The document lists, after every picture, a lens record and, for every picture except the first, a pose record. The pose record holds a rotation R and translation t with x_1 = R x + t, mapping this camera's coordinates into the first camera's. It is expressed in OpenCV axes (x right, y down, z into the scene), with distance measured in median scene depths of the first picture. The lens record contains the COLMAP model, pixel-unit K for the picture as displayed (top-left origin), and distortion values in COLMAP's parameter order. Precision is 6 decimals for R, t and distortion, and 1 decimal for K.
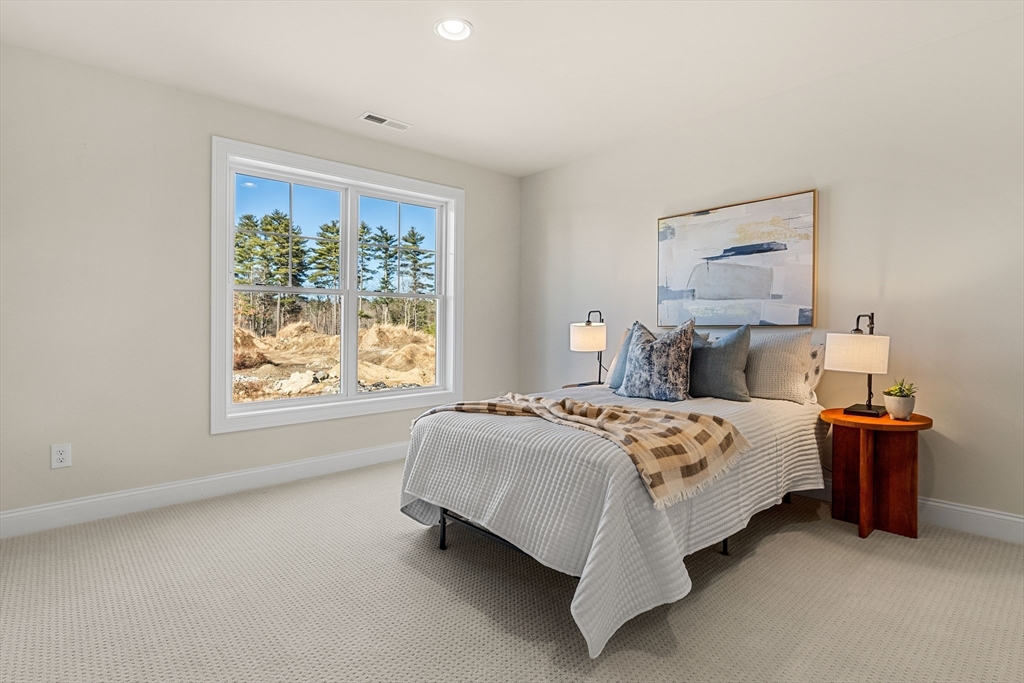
lens RADIAL K [[500.8, 0, 514.5], [0, 500.8, 339.0], [0, 0, 1]] dist [0.003579, 0.001298]
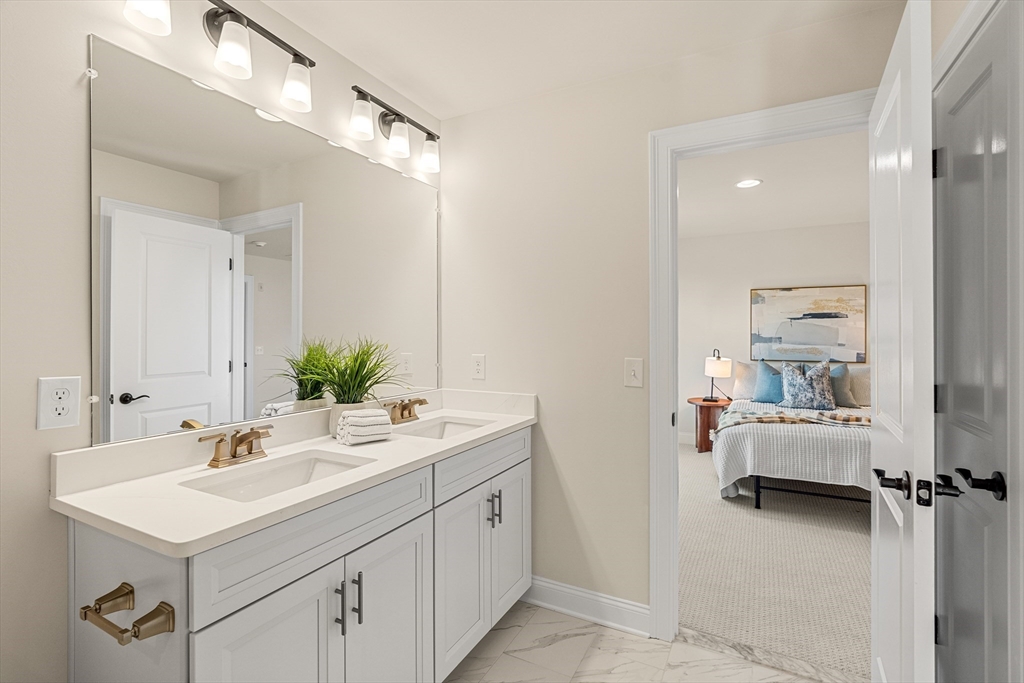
lens RADIAL K [[466.0, 0, 513.7], [0, 466.0, 342.2], [0, 0, 1]] dist [-0.005154, 0.002259]
pose [[0.943280, 0.004118, 0.331974, -1.099542], [-0.000092, 0.999926, -0.012141, -0.077814], [-0.331999, 0.011422, 0.943210, -0.123143]]
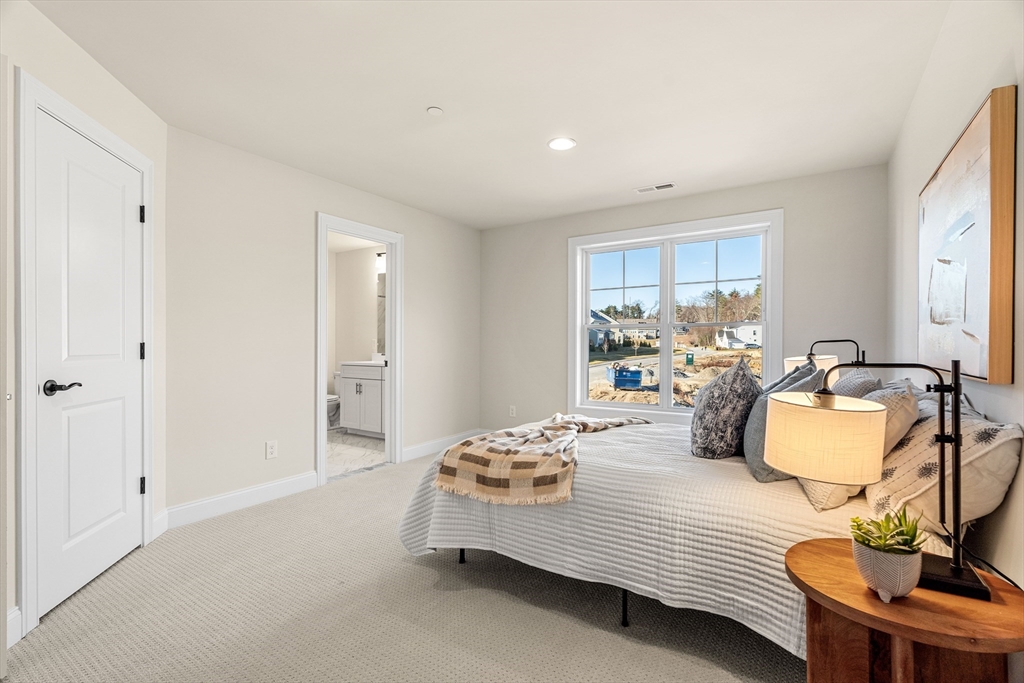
lens RADIAL K [[466.0, 0, 514.3], [0, 466.0, 345.9], [0, 0, 1]] dist [-0.005154, 0.002259]
pose [[0.231320, 0.011175, -0.972814, 0.930602], [-0.014778, 0.999859, 0.007972, -0.056038], [0.972766, 0.012532, 0.231452, 0.487392]]
